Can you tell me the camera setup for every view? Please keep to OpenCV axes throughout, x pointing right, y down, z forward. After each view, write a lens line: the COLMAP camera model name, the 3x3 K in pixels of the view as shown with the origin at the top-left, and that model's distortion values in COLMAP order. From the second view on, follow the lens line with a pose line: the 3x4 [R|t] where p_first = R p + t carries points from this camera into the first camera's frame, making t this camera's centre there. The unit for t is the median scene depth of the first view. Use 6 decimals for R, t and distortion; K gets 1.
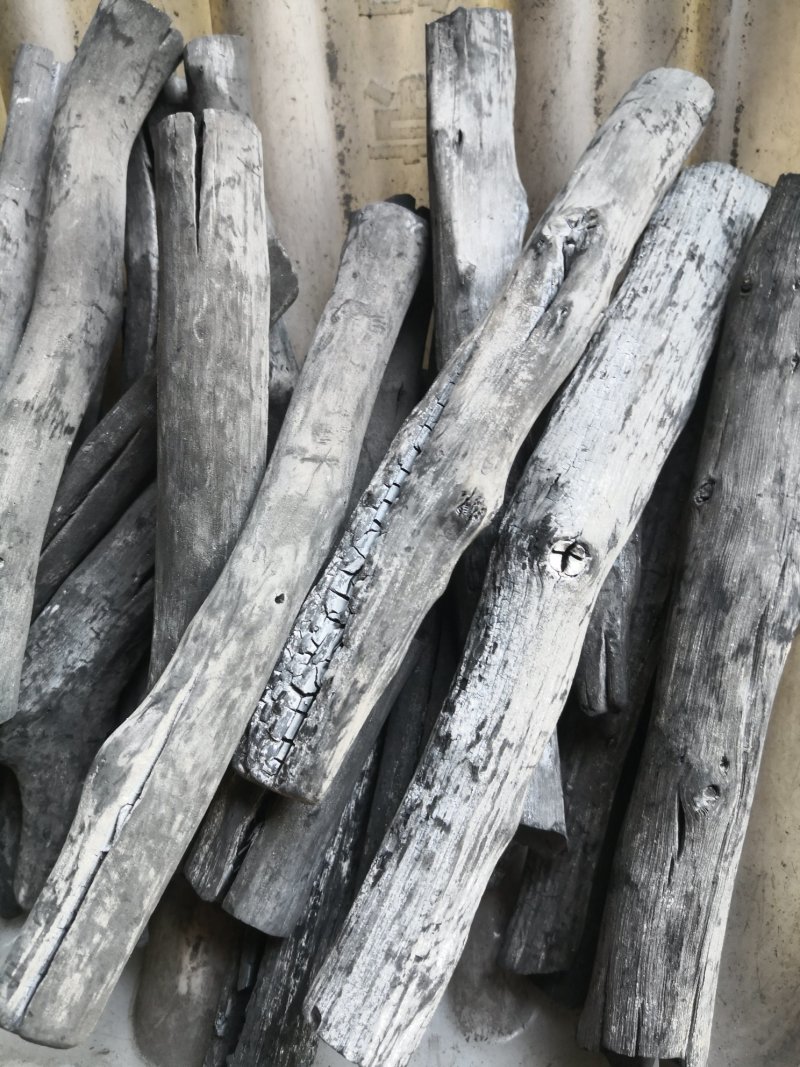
lens RADIAL K [[854.5, 0, 406.0], [0, 854.5, 521.7], [0, 0, 1]] dist [0.049043, -0.081590]
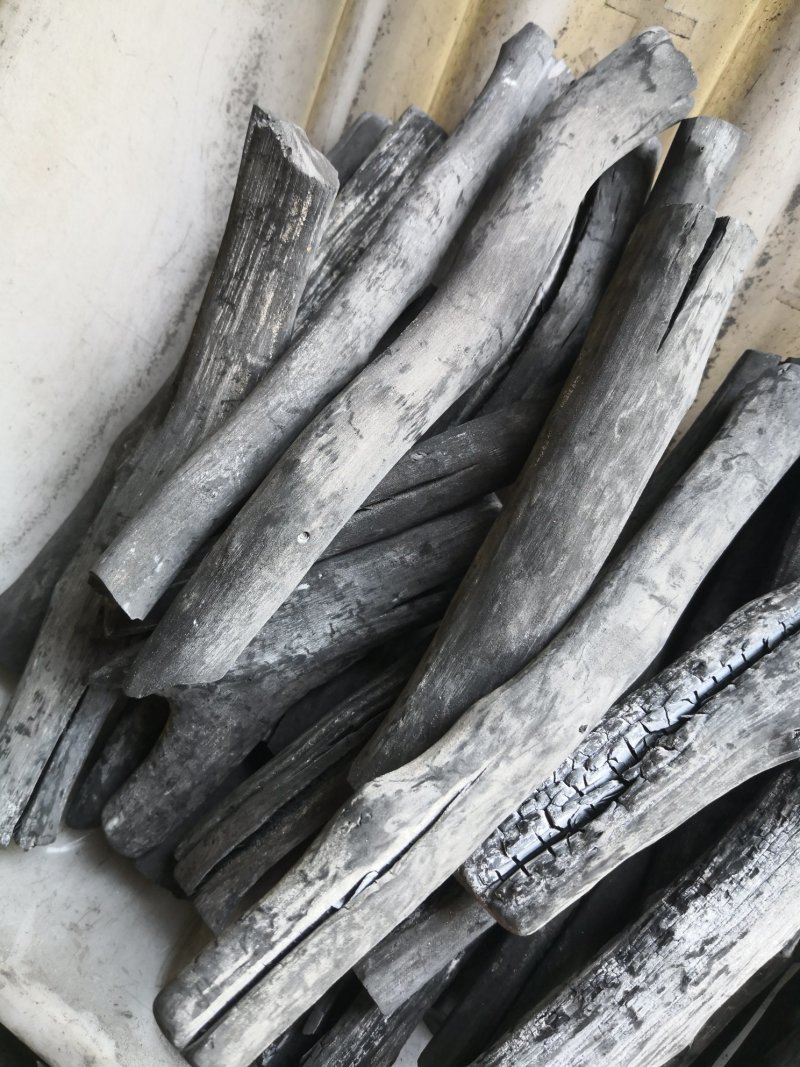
lens RADIAL K [[853.2, 0, 398.1], [0, 853.2, 515.9], [0, 0, 1]] dist [0.071212, -0.144504]
pose [[0.886429, 0.459812, 0.053079, -0.486989], [-0.461212, 0.887119, 0.017399, -0.040649], [-0.039087, -0.039903, 0.998439, 0.068323]]
